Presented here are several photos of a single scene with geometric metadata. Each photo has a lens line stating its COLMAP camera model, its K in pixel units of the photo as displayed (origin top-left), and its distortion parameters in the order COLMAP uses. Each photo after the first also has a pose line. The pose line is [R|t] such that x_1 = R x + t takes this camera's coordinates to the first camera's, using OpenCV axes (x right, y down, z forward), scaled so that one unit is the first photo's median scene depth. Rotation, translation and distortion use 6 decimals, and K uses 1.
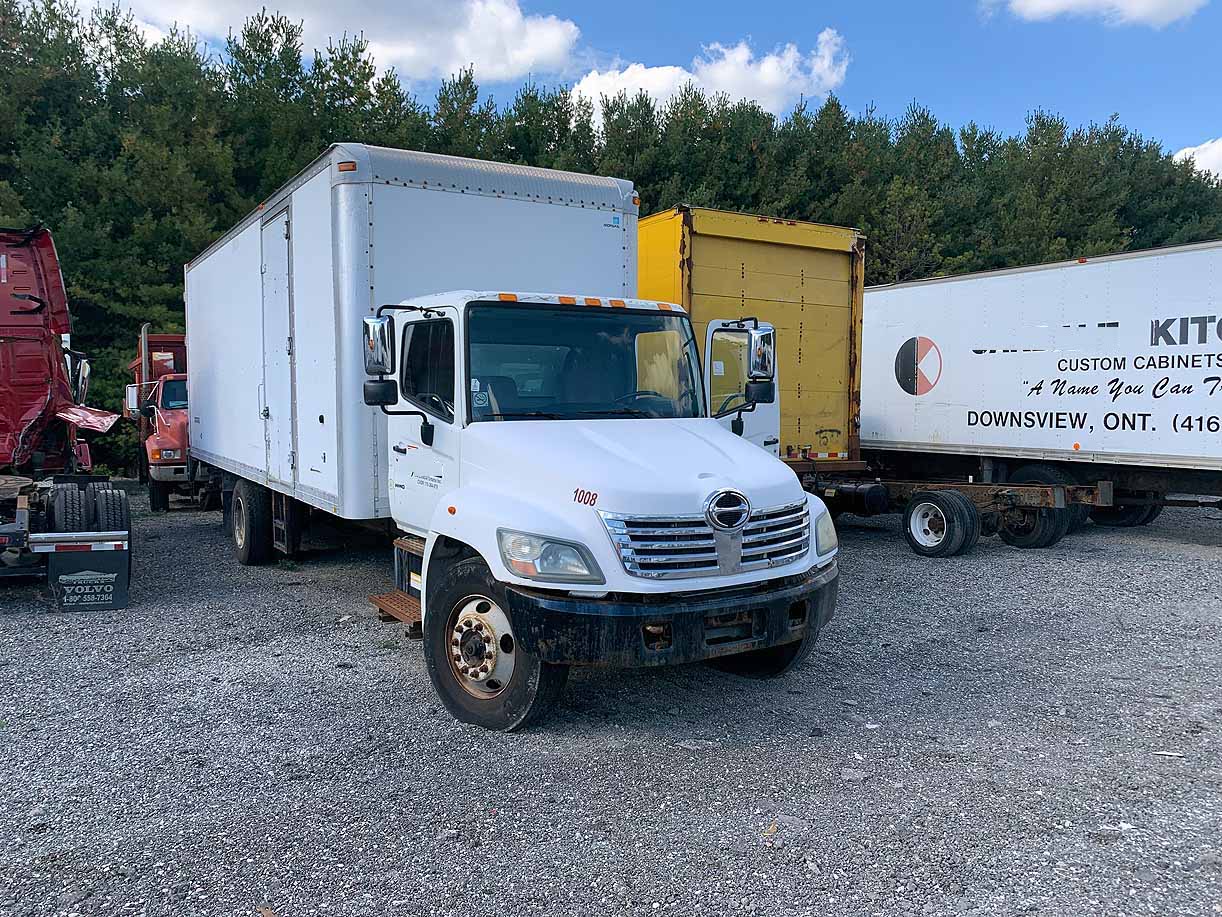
lens RADIAL K [[947.3, 0, 611.0], [0, 947.3, 458.5], [0, 0, 1]] dist [0.008481, -0.003020]
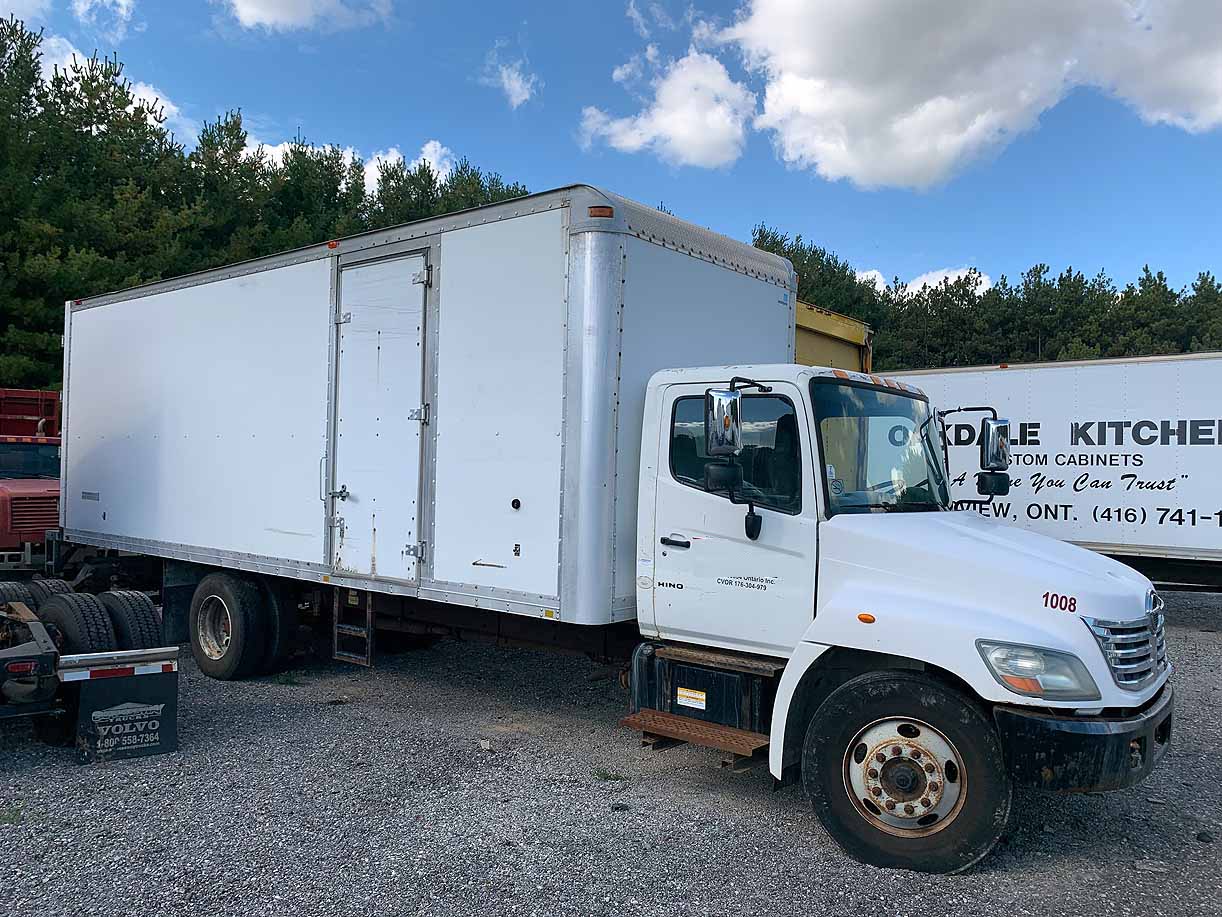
lens RADIAL K [[941.3, 0, 610.7], [0, 941.3, 486.9], [0, 0, 1]] dist [0.006319, -0.009130]
pose [[0.944189, 0.019441, 0.328830, -0.330794], [-0.002424, 0.998640, -0.052084, -0.009566], [-0.329395, 0.048380, 0.942952, 0.130278]]
